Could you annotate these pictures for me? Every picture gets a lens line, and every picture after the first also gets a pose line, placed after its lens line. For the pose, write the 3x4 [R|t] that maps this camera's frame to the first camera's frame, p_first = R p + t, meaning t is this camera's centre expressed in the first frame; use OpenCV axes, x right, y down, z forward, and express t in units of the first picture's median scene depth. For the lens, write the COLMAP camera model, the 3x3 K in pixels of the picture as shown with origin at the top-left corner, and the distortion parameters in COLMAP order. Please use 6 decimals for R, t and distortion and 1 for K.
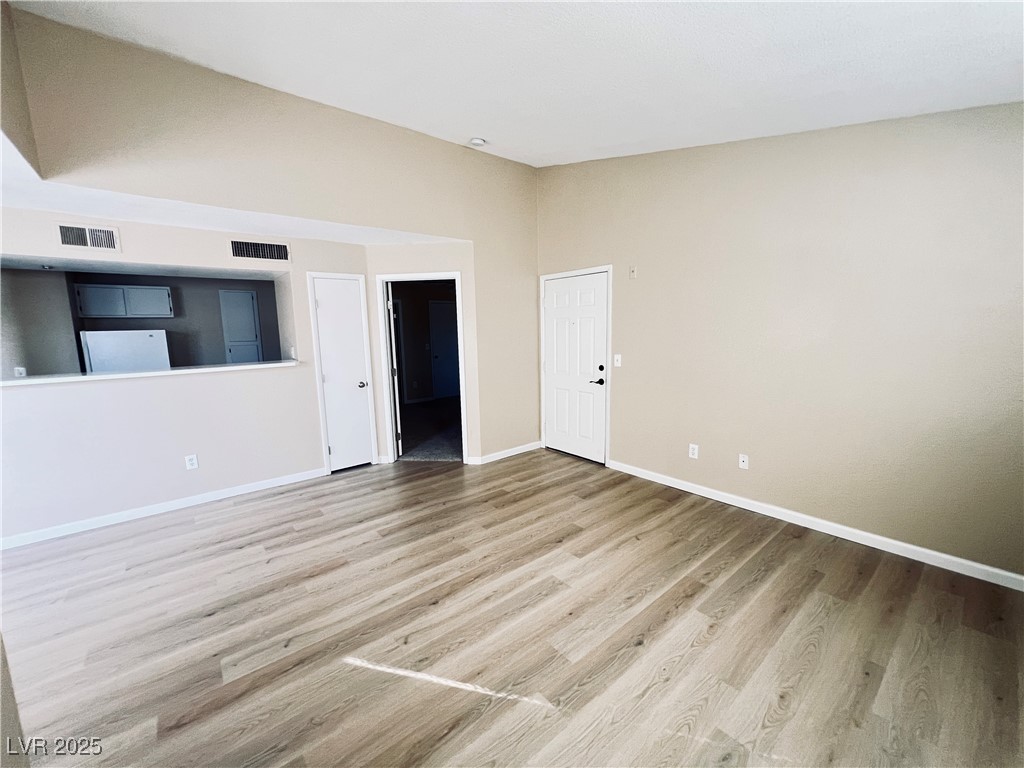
lens RADIAL K [[412.1, 0, 510.5], [0, 412.1, 381.1], [0, 0, 1]] dist [0.006004, -0.000065]
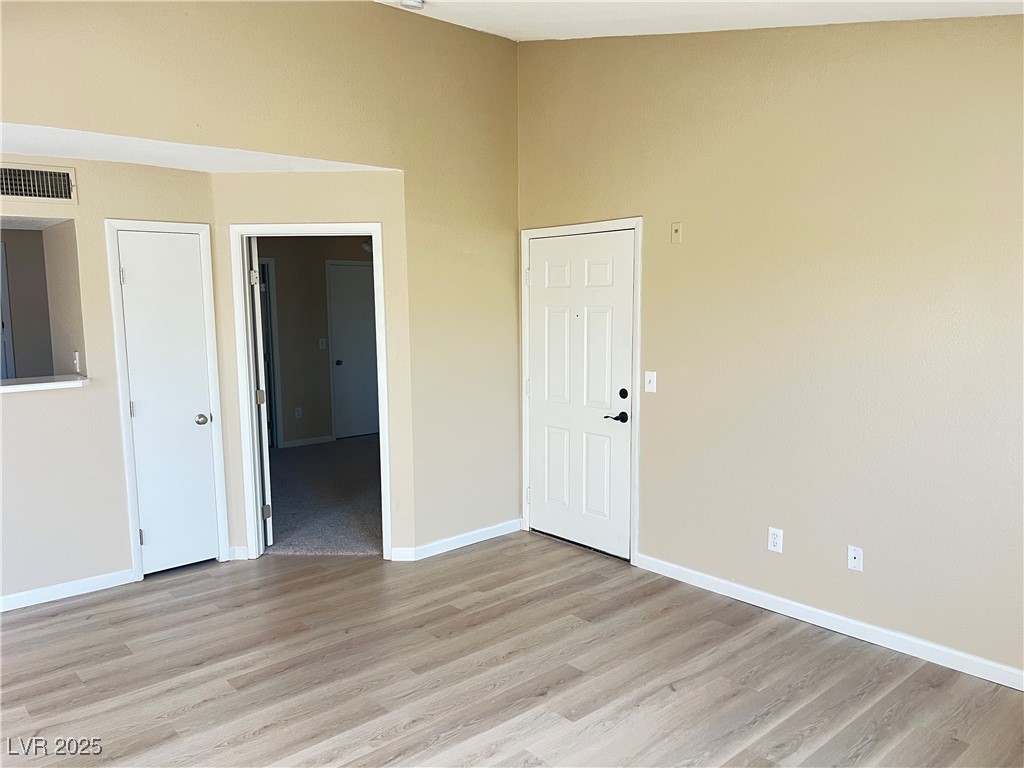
lens RADIAL K [[771.8, 0, 508.7], [0, 771.8, 389.5], [0, 0, 1]] dist [0.062122, -0.058361]
pose [[0.999226, 0.008064, 0.038506, 0.019760], [-0.007552, 0.999881, -0.013443, -0.025757], [-0.038609, 0.013142, 0.999168, -0.094739]]
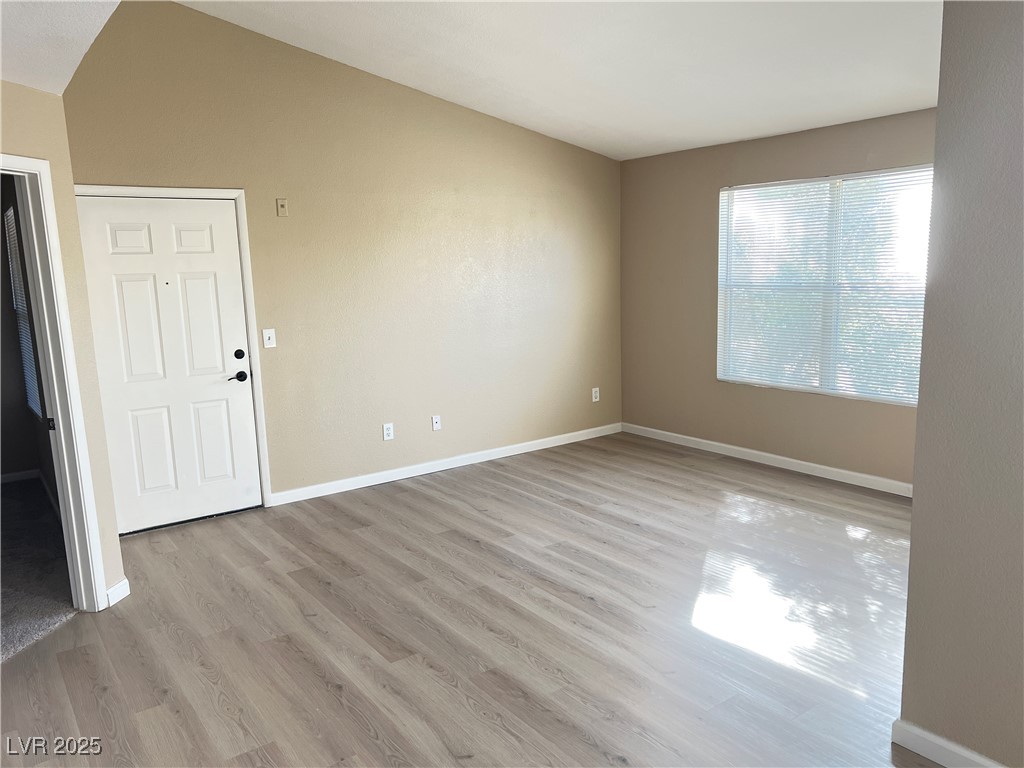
lens RADIAL K [[771.8, 0, 515.8], [0, 771.8, 389.9], [0, 0, 1]] dist [0.062122, -0.058361]
pose [[0.057018, -0.143254, 0.988042, -1.084459], [0.157411, 0.978564, 0.132795, -0.082009], [-0.985886, 0.147957, 0.078346, 0.600216]]
